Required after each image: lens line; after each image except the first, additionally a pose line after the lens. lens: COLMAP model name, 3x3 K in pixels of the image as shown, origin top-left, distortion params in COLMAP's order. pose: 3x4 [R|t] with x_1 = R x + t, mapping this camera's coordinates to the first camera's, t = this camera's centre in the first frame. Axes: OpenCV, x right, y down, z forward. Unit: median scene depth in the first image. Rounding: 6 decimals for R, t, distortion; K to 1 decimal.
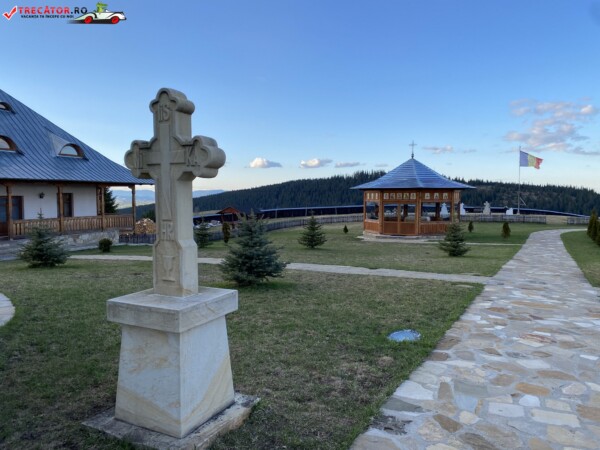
lens RADIAL K [[460.4, 0, 301.9], [0, 460.4, 221.3], [0, 0, 1]] dist [0.029334, -0.023464]
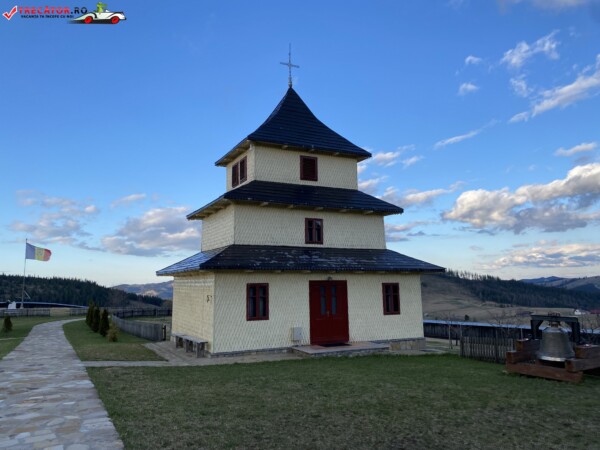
lens RADIAL K [[460.4, 0, 296.2], [0, 460.4, 229.0], [0, 0, 1]] dist [0.029334, -0.023464]
pose [[0.568510, 0.090622, 0.817670, -0.021392], [0.059365, 0.986804, -0.150643, 0.002710], [-0.820532, 0.134183, 0.555628, -0.047397]]
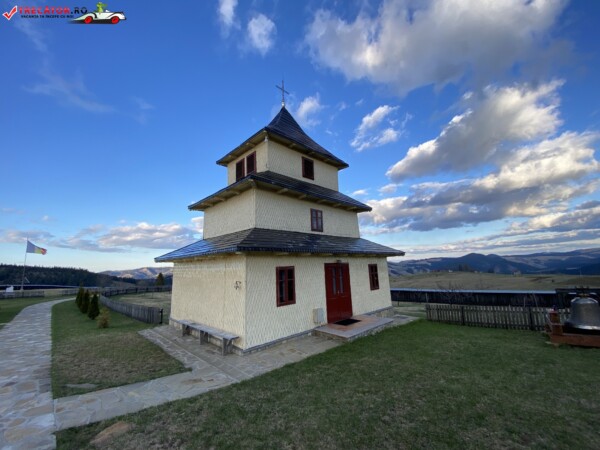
lens RADIAL K [[243.7, 0, 299.9], [0, 243.7, 229.1], [0, 0, 1]] dist [0.007945, -0.014753]
pose [[0.294331, 0.131624, 0.946596, 0.078322], [0.087880, 0.982547, -0.163948, -0.007568], [-0.951654, 0.131442, 0.277627, 0.108711]]
